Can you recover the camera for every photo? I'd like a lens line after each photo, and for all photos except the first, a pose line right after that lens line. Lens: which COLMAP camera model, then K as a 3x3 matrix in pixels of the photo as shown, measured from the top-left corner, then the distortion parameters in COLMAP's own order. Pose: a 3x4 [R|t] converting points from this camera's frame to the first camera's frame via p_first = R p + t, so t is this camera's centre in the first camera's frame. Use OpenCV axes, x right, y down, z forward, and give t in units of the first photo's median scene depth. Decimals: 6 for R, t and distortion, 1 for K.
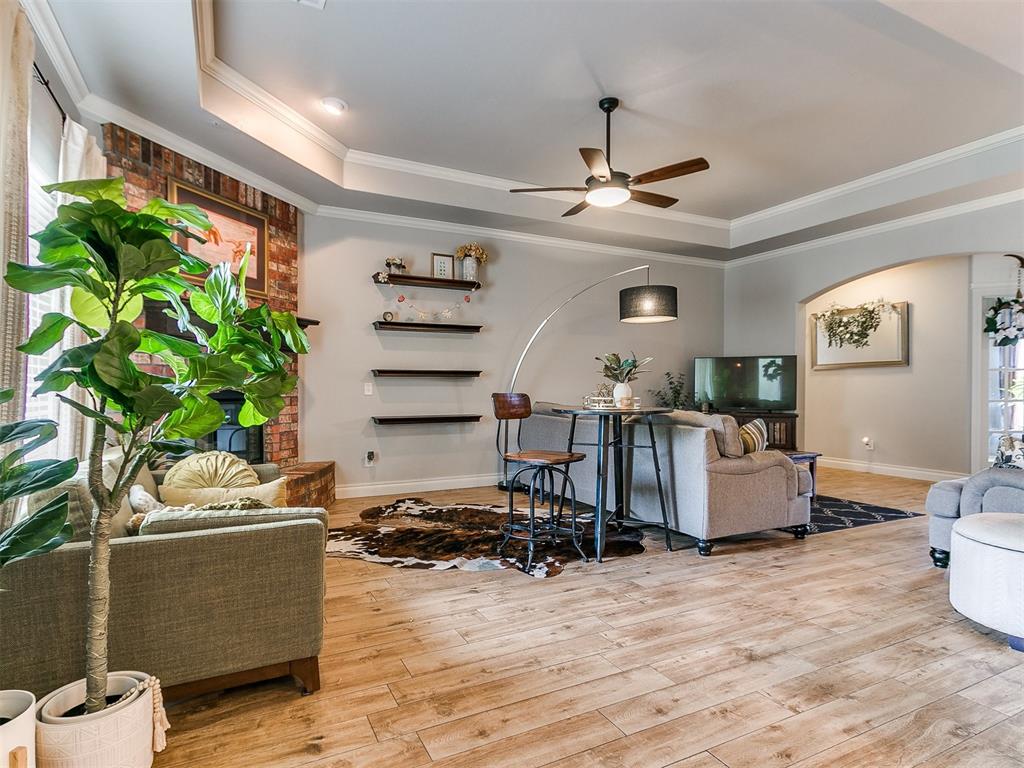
lens RADIAL K [[544.0, 0, 509.3], [0, 544.0, 384.5], [0, 0, 1]] dist [-0.002021, 0.000845]
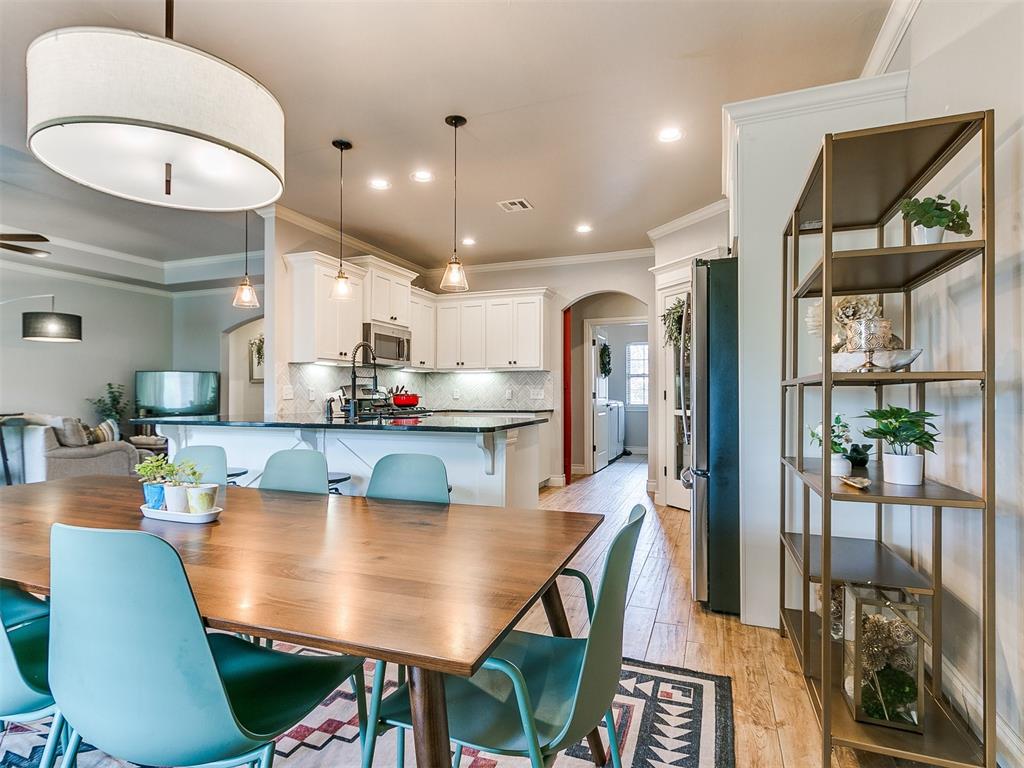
lens RADIAL K [[544.0, 0, 508.8], [0, 544.0, 389.3], [0, 0, 1]] dist [-0.002021, 0.000845]
pose [[0.746913, 0.005350, 0.664900, 0.214419], [-0.001486, 0.999979, -0.006377, -0.005710], [-0.664920, 0.003775, 0.746905, -0.562042]]
